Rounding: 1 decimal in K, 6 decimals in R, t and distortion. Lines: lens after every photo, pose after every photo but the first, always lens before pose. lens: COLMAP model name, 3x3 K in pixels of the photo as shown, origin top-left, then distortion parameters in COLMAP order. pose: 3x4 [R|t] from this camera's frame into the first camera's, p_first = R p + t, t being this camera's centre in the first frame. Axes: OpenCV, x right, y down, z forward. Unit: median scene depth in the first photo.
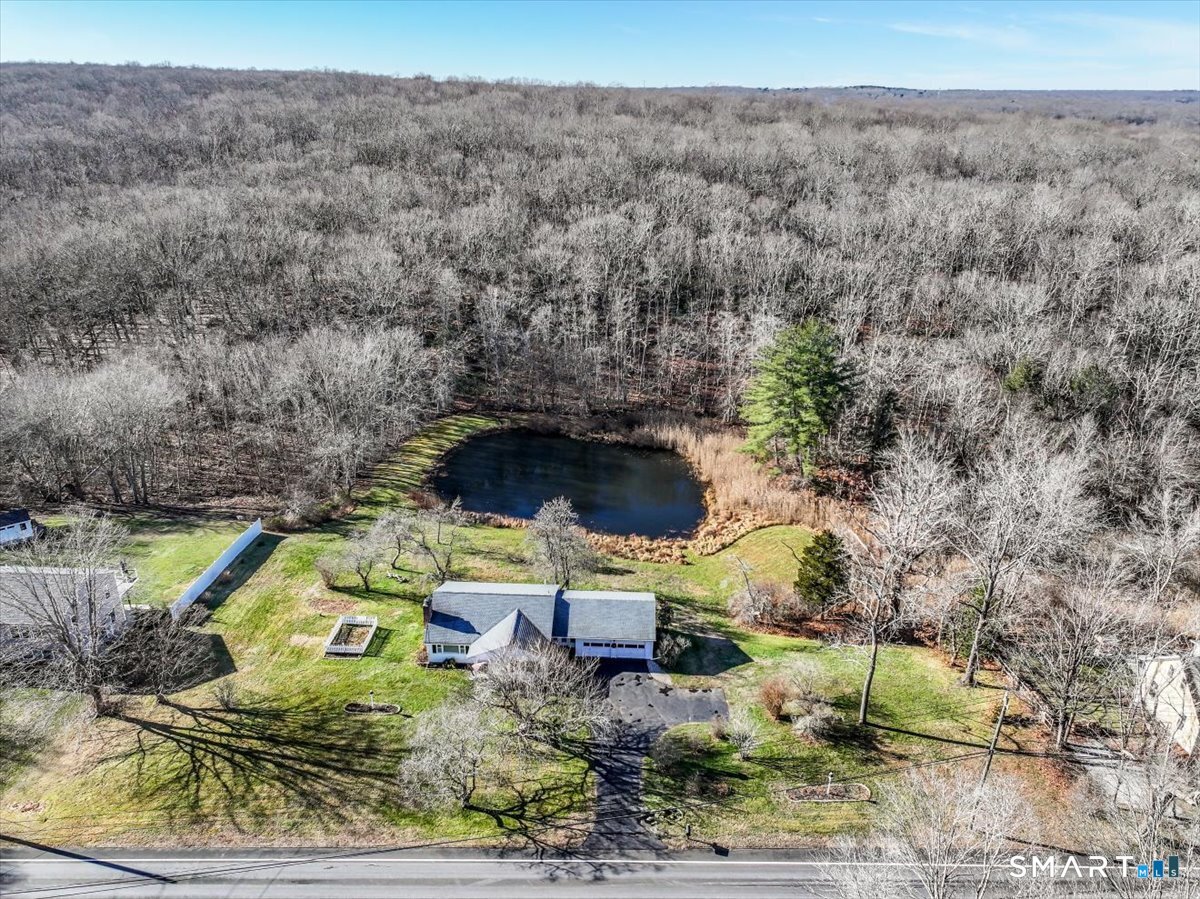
lens RADIAL K [[948.9, 0, 598.4], [0, 948.9, 449.3], [0, 0, 1]] dist [-0.004331, 0.048903]
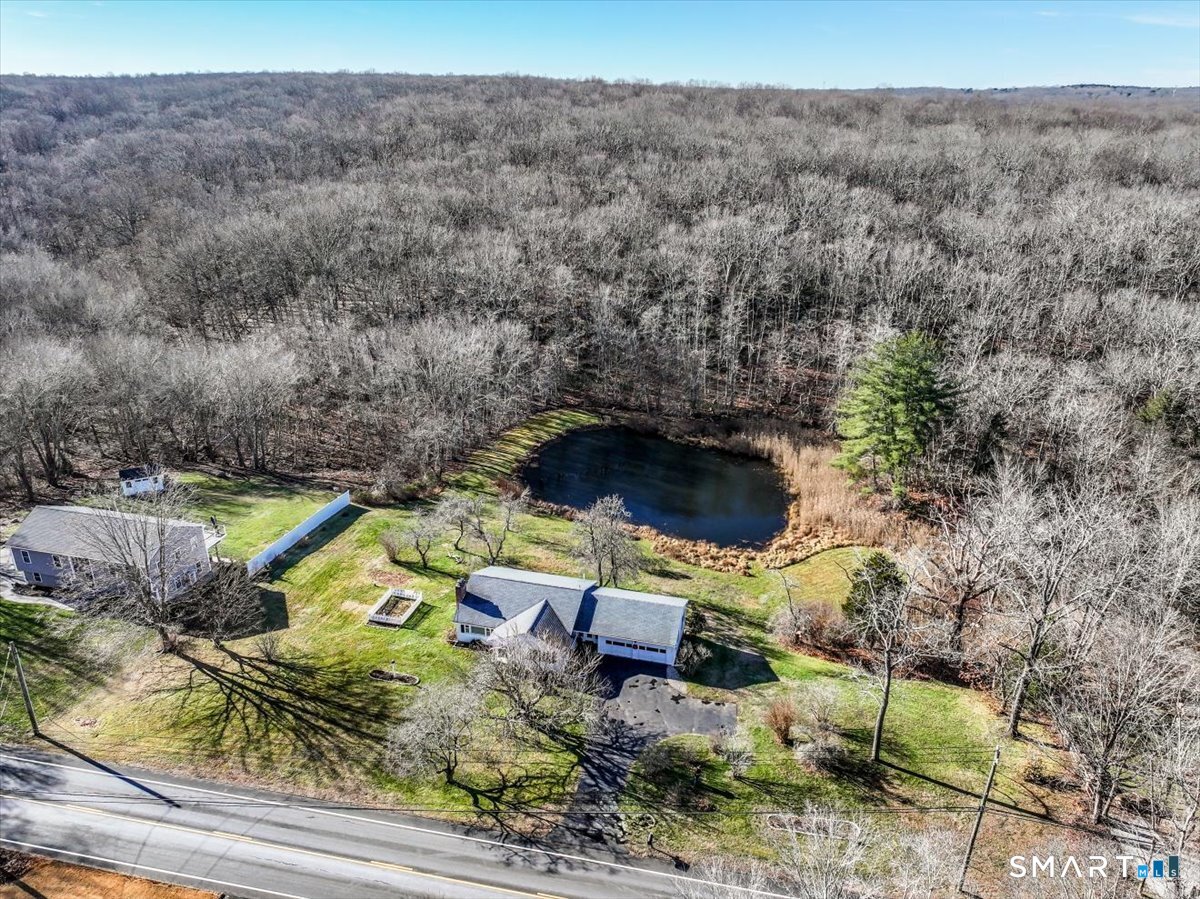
lens RADIAL K [[948.9, 0, 598.4], [0, 948.9, 449.3], [0, 0, 1]] dist [-0.004331, 0.048903]
pose [[0.973344, 0.076508, -0.216213, 0.134053], [-0.077371, 0.996992, 0.004481, -0.000508], [0.215906, 0.012368, 0.976336, 0.014397]]
